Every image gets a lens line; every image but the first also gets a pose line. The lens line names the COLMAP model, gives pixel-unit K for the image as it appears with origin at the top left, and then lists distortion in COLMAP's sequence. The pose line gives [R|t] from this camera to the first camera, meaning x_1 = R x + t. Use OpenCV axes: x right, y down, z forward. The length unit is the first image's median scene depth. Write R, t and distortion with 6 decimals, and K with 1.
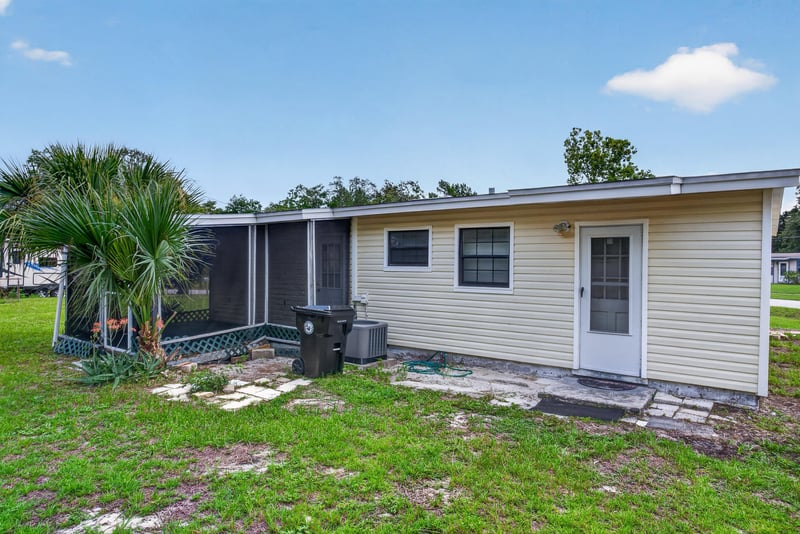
lens RADIAL K [[486.6, 0, 401.2], [0, 486.6, 263.7], [0, 0, 1]] dist [0.001815, 0.000393]
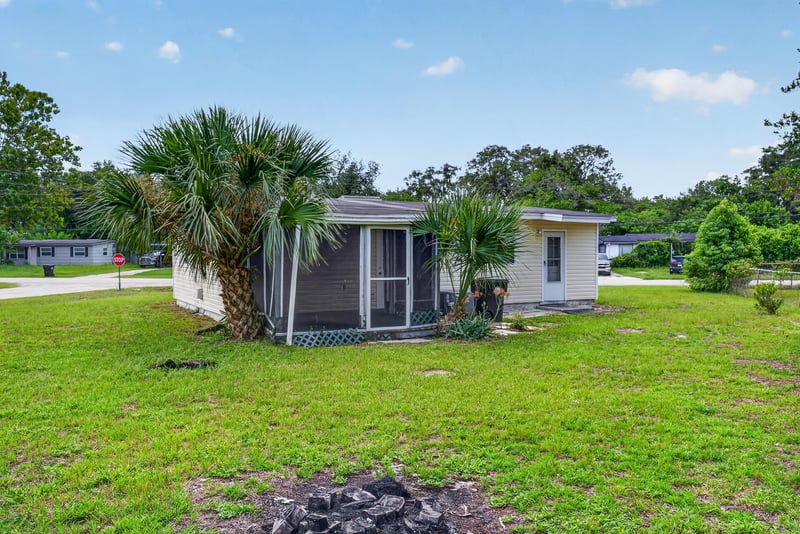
lens RADIAL K [[613.0, 0, 397.0], [0, 613.0, 257.2], [0, 0, 1]] dist [-0.000224, 0.002237]
pose [[0.448199, -0.019367, 0.893724, -2.017915], [0.006364, 0.999809, 0.018474, -0.017776], [-0.893911, -0.002593, 0.448236, 0.366110]]
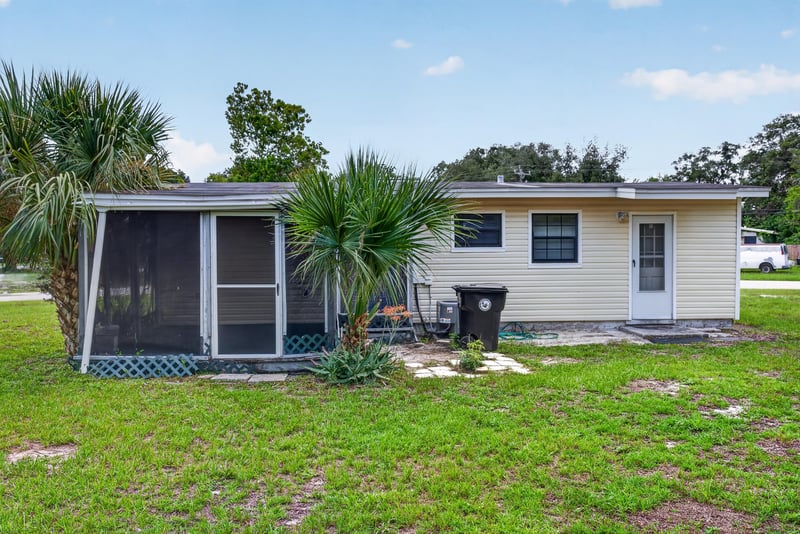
lens RADIAL K [[613.0, 0, 397.0], [0, 613.0, 257.2], [0, 0, 1]] dist [-0.000224, 0.002237]
pose [[0.784709, -0.026556, 0.619295, -1.114886], [0.015268, 0.999607, 0.023517, -0.008528], [-0.619676, -0.008999, 0.784806, 0.054633]]
